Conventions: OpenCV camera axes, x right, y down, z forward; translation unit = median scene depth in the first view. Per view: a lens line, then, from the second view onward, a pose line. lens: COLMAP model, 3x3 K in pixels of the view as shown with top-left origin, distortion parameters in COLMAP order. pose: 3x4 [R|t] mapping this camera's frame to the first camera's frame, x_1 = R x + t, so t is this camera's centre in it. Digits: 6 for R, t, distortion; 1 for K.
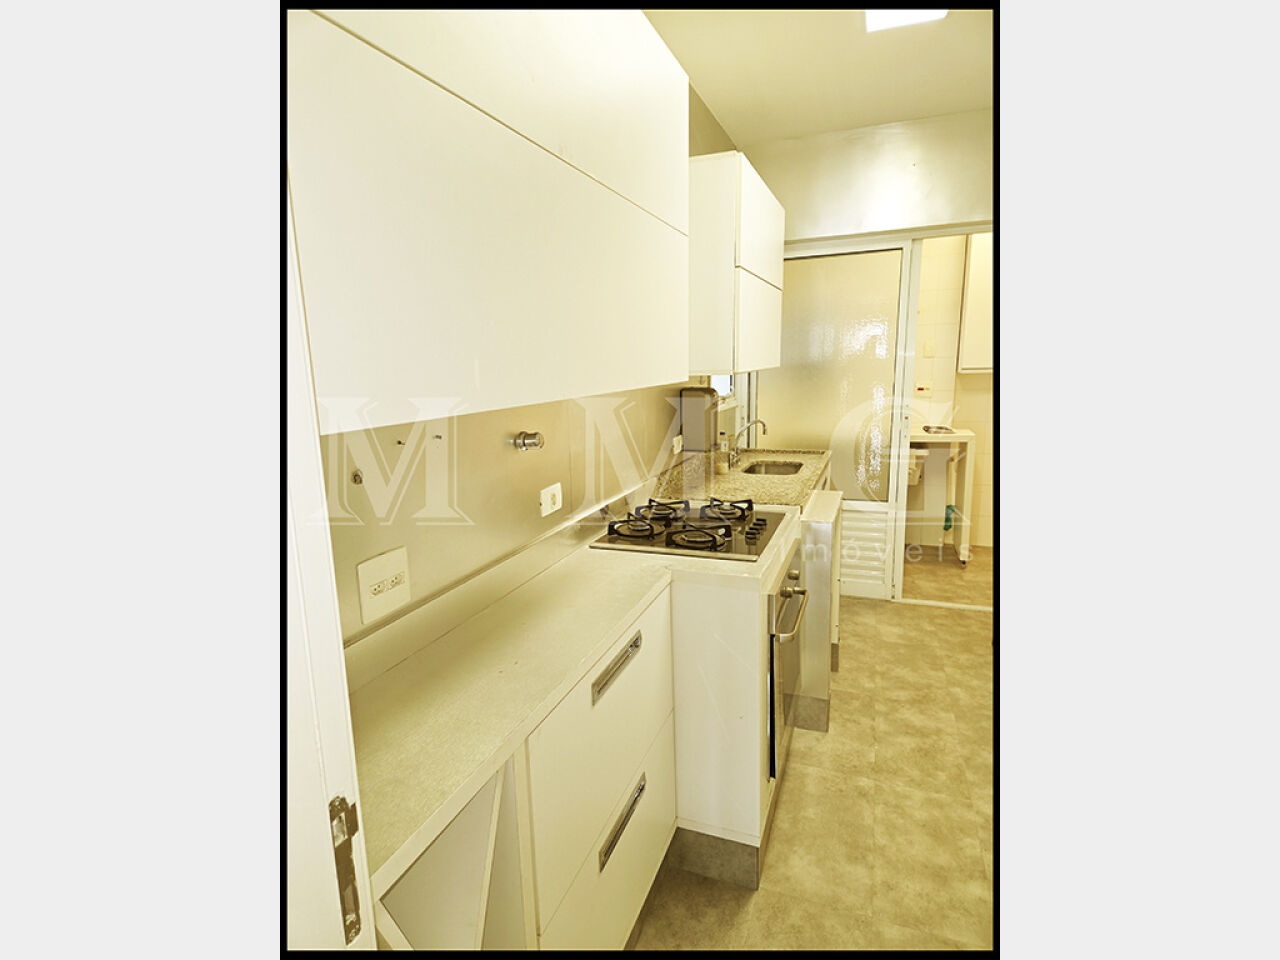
lens RADIAL K [[623.0, 0, 631.2], [0, 623.0, 472.6], [0, 0, 1]] dist [0.069683, -0.057557]
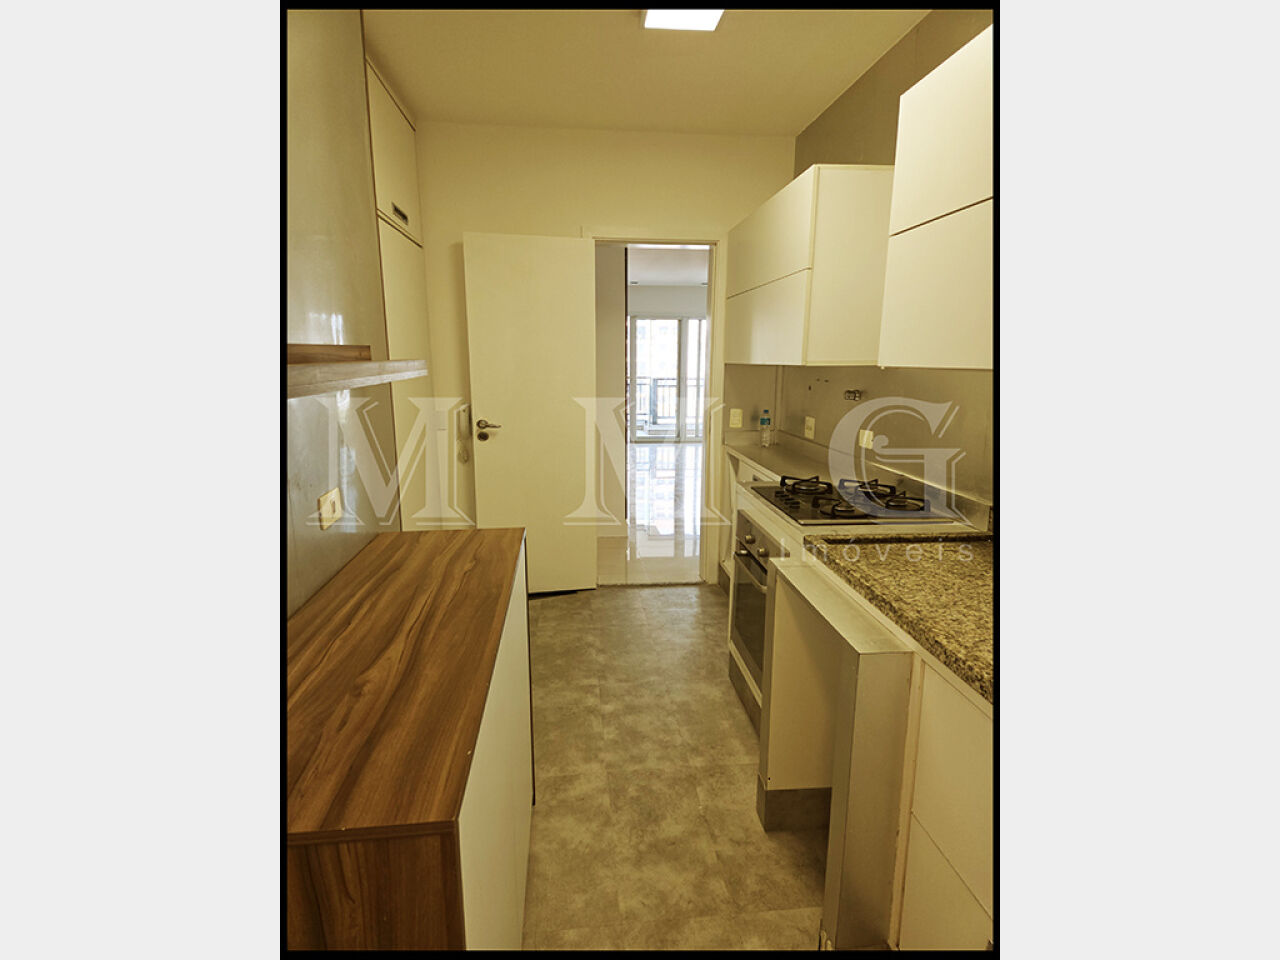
lens RADIAL K [[620.8, 0, 629.8], [0, 620.8, 477.0], [0, 0, 1]] dist [0.067958, -0.057561]
pose [[-0.890900, 0.114016, -0.439657, 0.840396], [-0.054738, 0.933973, 0.353125, -0.297405], [0.450890, 0.338665, -0.825836, 1.593096]]
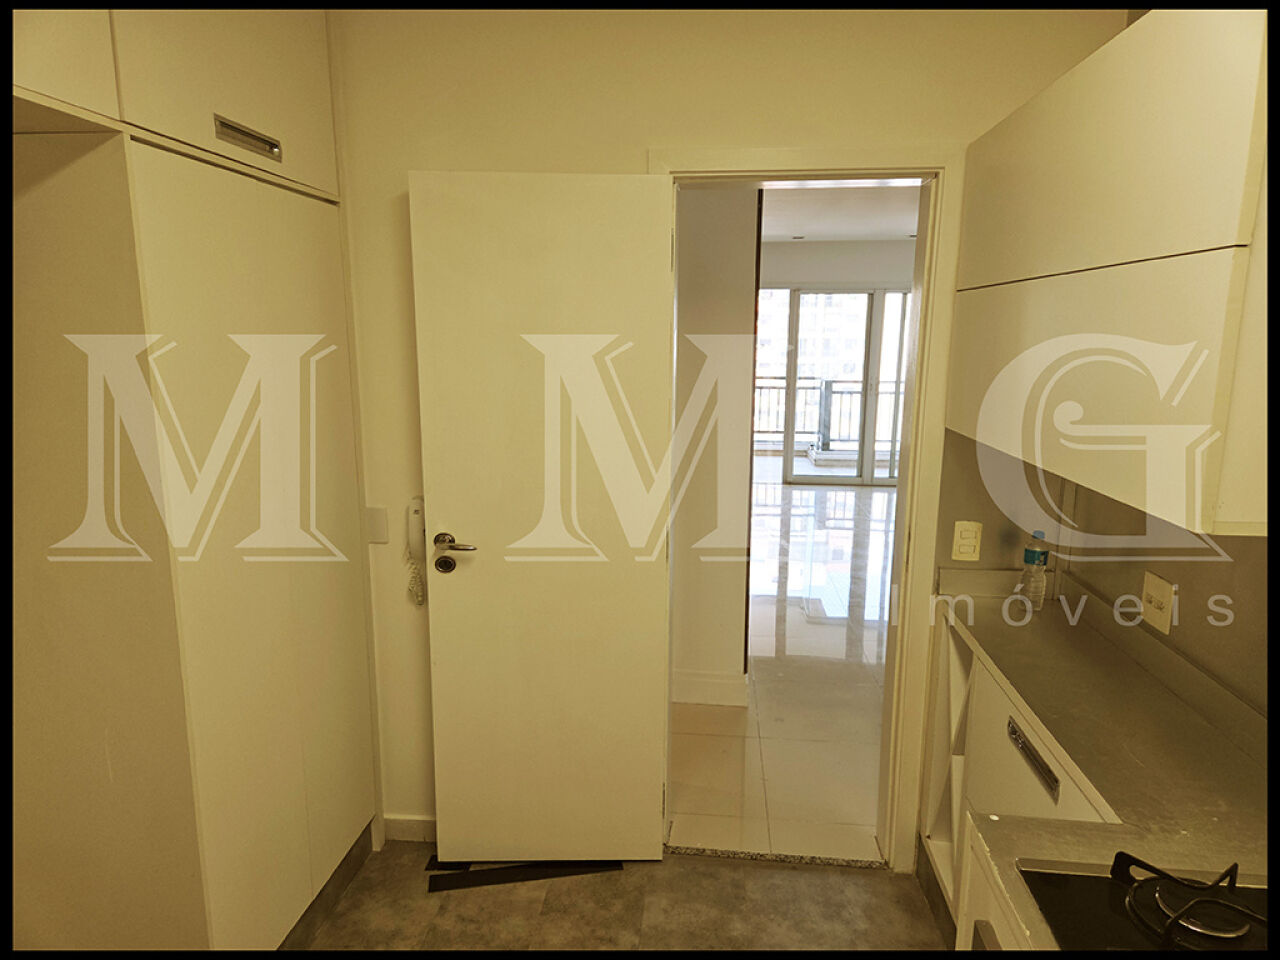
lens RADIAL K [[795.6, 0, 640.0], [0, 795.6, 480.0], [0, 0, 1]] dist [0.035230, 0.000065]
pose [[-0.964071, 0.076098, -0.254513, 0.477261], [-0.020720, 0.933631, 0.357636, -0.295738], [0.264836, 0.350060, -0.898510, 1.050545]]
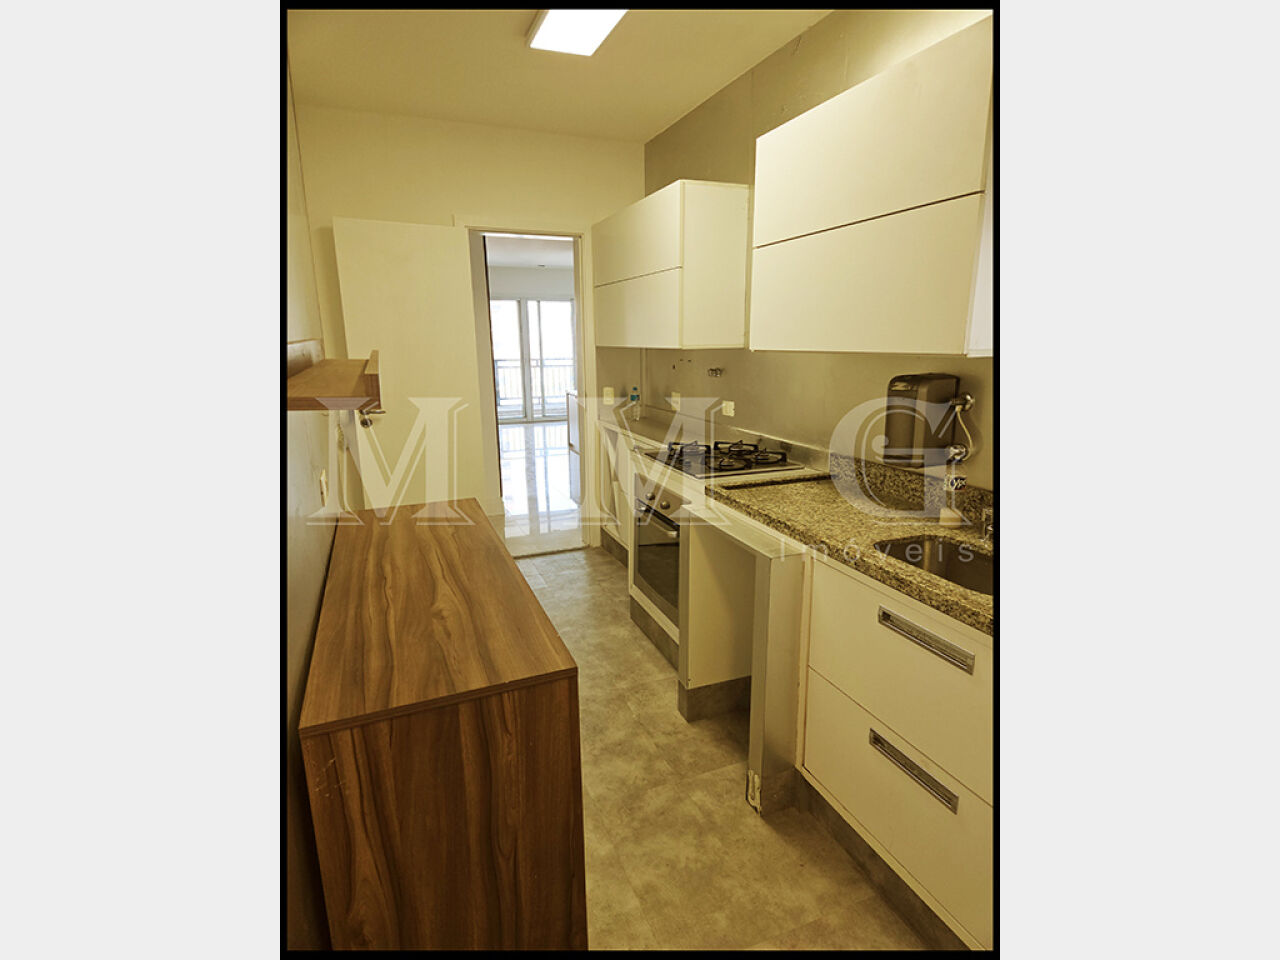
lens RADIAL K [[623.0, 0, 631.2], [0, 623.0, 472.6], [0, 0, 1]] dist [0.069683, -0.057557]
pose [[-0.731653, 0.183280, -0.656577, 1.053123], [-0.086764, 0.930306, 0.356375, -0.327029], [0.676133, 0.317710, -0.664759, 1.644290]]
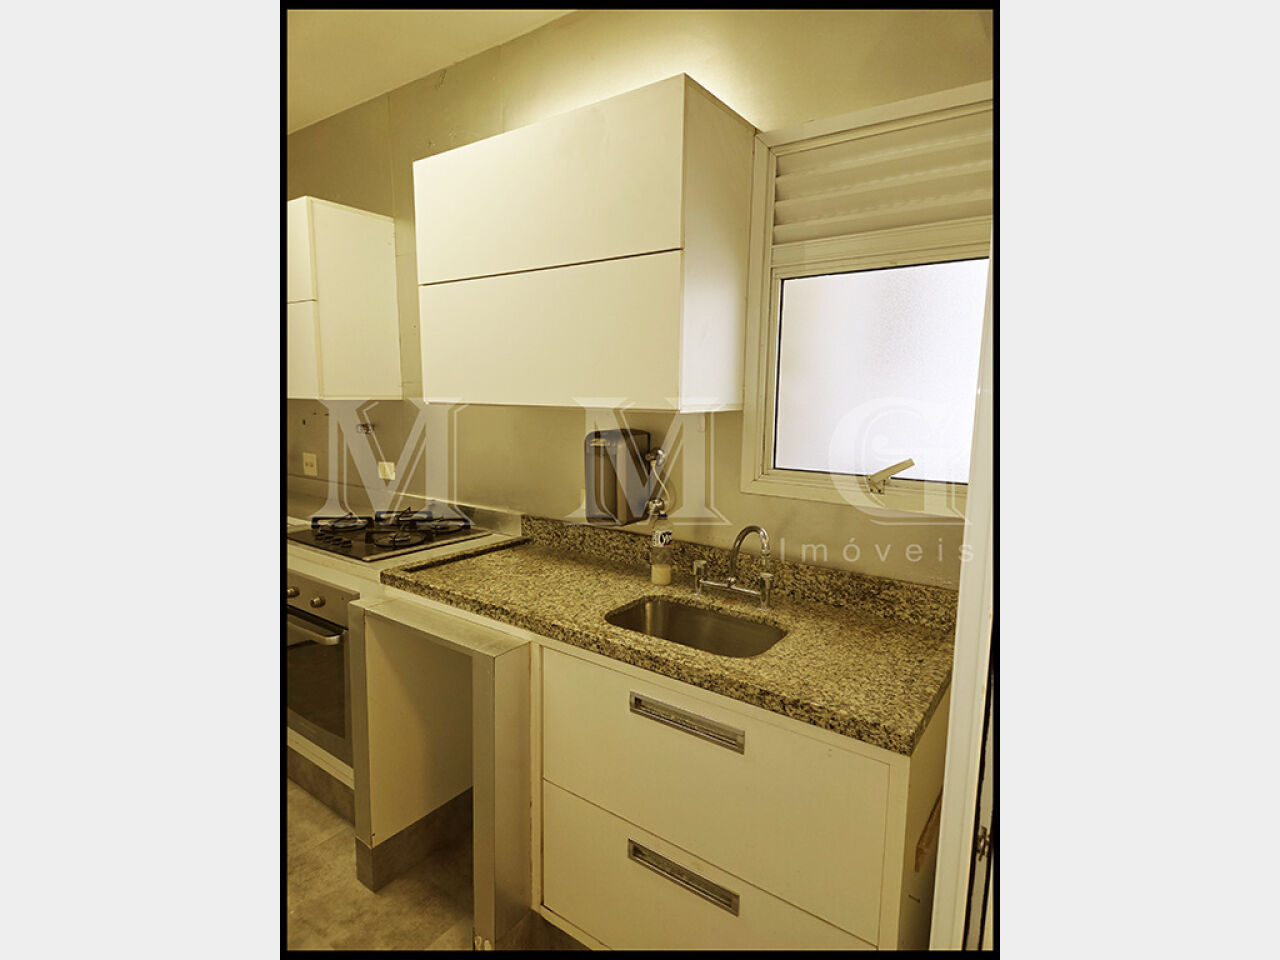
lens RADIAL K [[623.0, 0, 631.2], [0, 623.0, 472.6], [0, 0, 1]] dist [0.069683, -0.057557]
pose [[-0.243818, 0.150260, -0.958110, 0.972246], [-0.176198, 0.964620, 0.196119, -0.289595], [0.953681, 0.216634, -0.208716, 1.496881]]
